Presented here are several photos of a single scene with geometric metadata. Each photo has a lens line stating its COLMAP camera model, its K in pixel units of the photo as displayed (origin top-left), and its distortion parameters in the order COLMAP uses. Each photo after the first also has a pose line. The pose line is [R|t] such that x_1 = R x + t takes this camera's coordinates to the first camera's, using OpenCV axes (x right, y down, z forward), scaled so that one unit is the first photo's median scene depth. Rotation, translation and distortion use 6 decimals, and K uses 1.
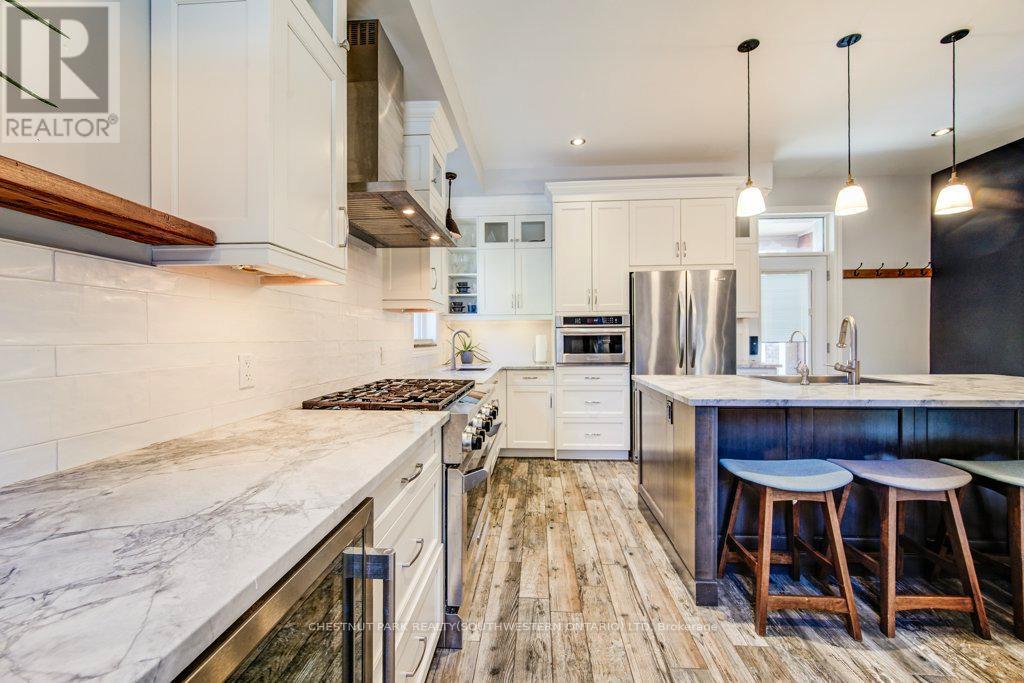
lens RADIAL K [[393.8, 0, 520.3], [0, 393.8, 342.3], [0, 0, 1]] dist [-0.000371, -0.000199]
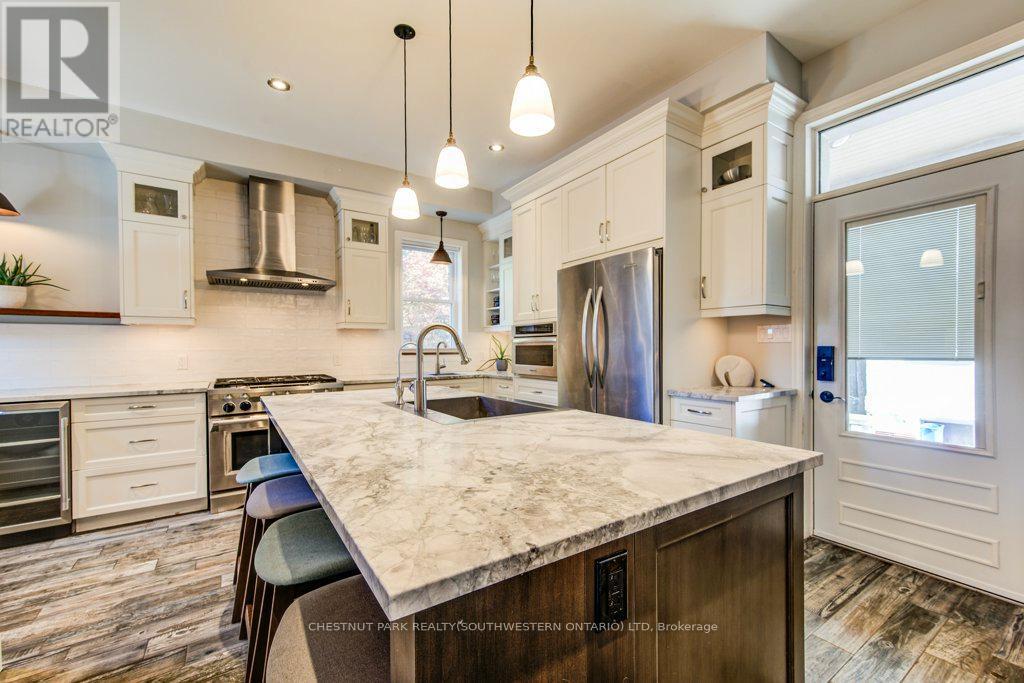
lens RADIAL K [[426.7, 0, 517.5], [0, 426.7, 350.2], [0, 0, 1]] dist [0.012167, 0.000009]
pose [[0.606307, 0.008434, -0.795186, 0.940874], [-0.008505, 0.999955, 0.004121, -0.009891], [0.795185, 0.004264, 0.606351, 0.365062]]
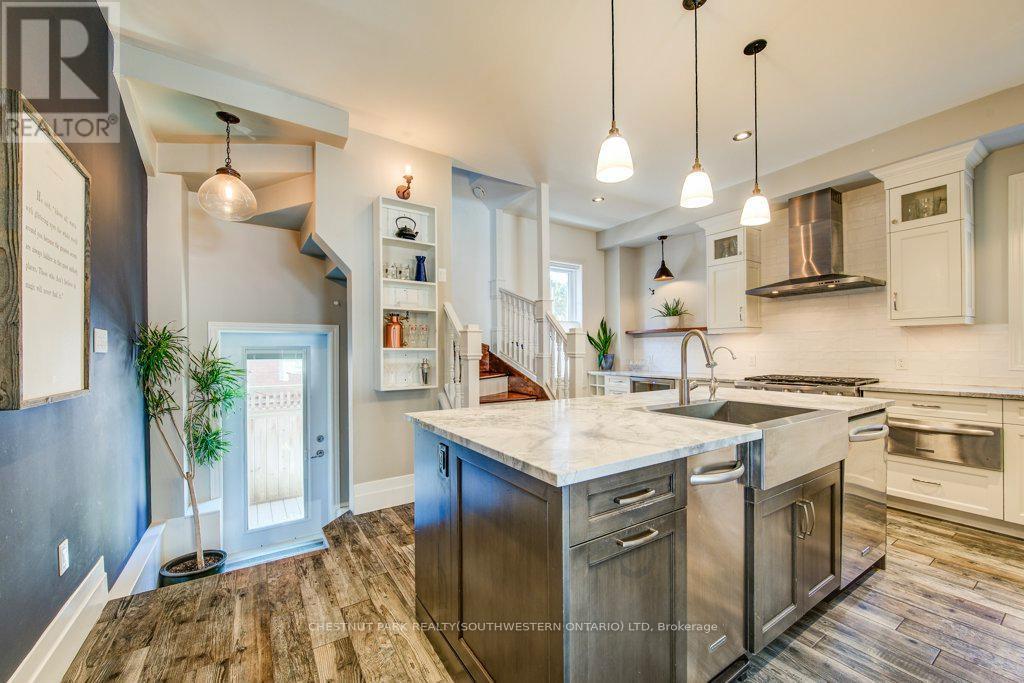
lens RADIAL K [[402.0, 0, 512.3], [0, 402.0, 350.6], [0, 0, 1]] dist [-0.000155, 0.000095]
pose [[-0.807696, 0.011339, -0.589490, 0.995212], [0.005386, 0.999915, 0.011854, -0.019420], [0.589574, 0.006399, -0.807689, 0.878719]]
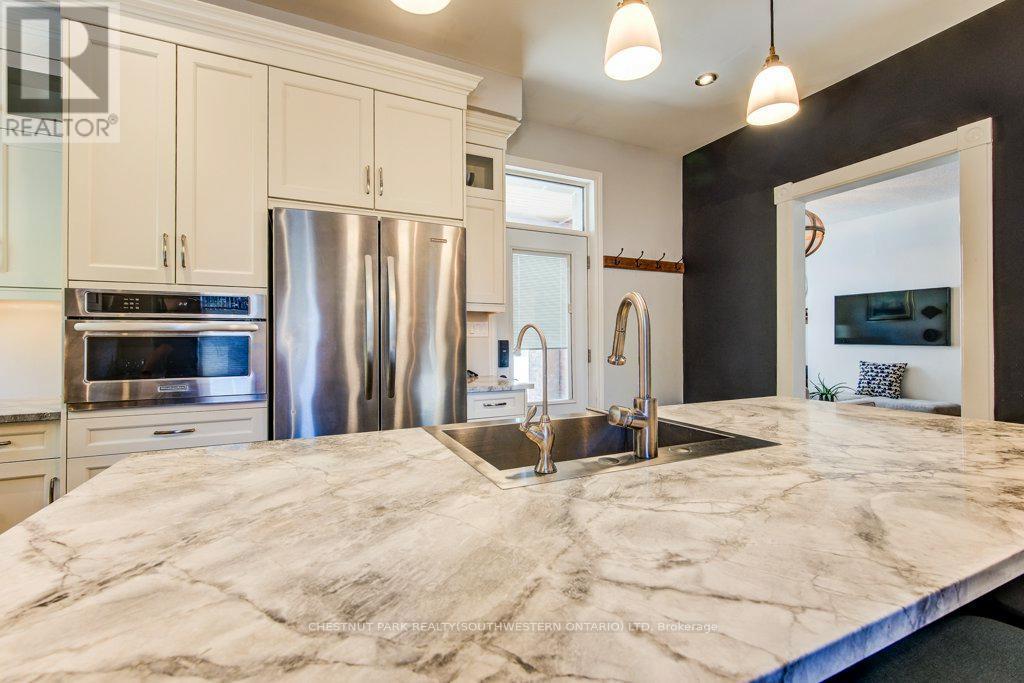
lens RADIAL K [[422.4, 0, 510.5], [0, 422.4, 337.9], [0, 0, 1]] dist [0.001413, 0.000148]
pose [[0.884910, 0.007426, 0.465702, 0.298636], [0.003224, 0.999751, -0.022067, -0.004157], [-0.465750, 0.021028, 0.884666, 0.388753]]
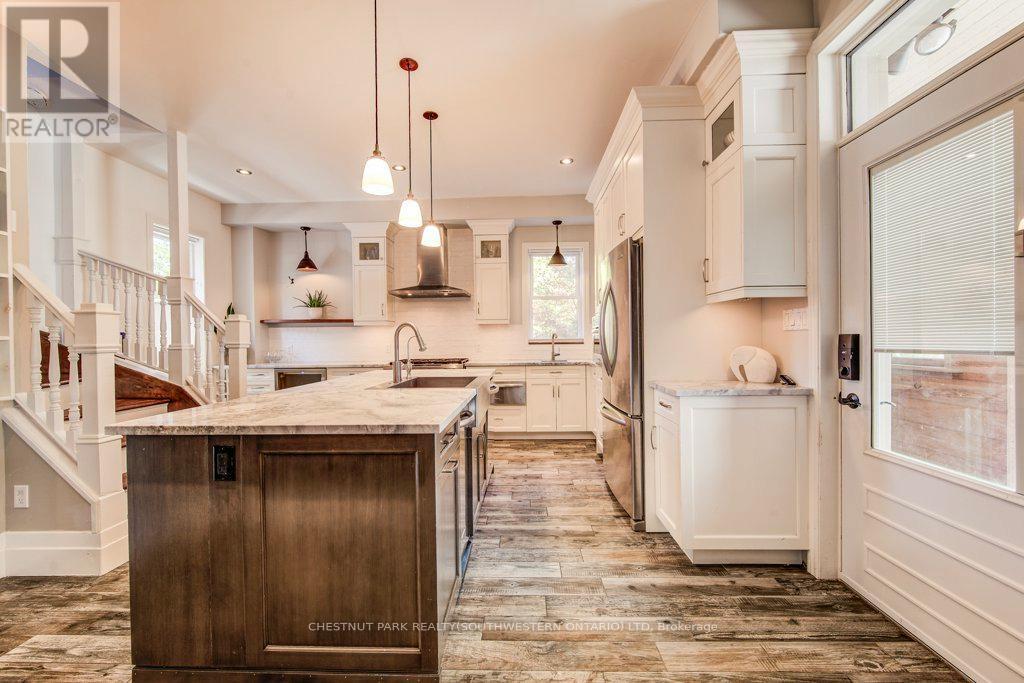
lens RADIAL K [[404.8, 0, 512.9], [0, 404.8, 339.7], [0, 0, 1]] dist [-0.002863, -0.000323]
pose [[0.025898, 0.007768, -0.999634, 1.173203], [0.000026, 0.999970, 0.007772, -0.015033], [0.999665, -0.000227, 0.025897, 0.750050]]
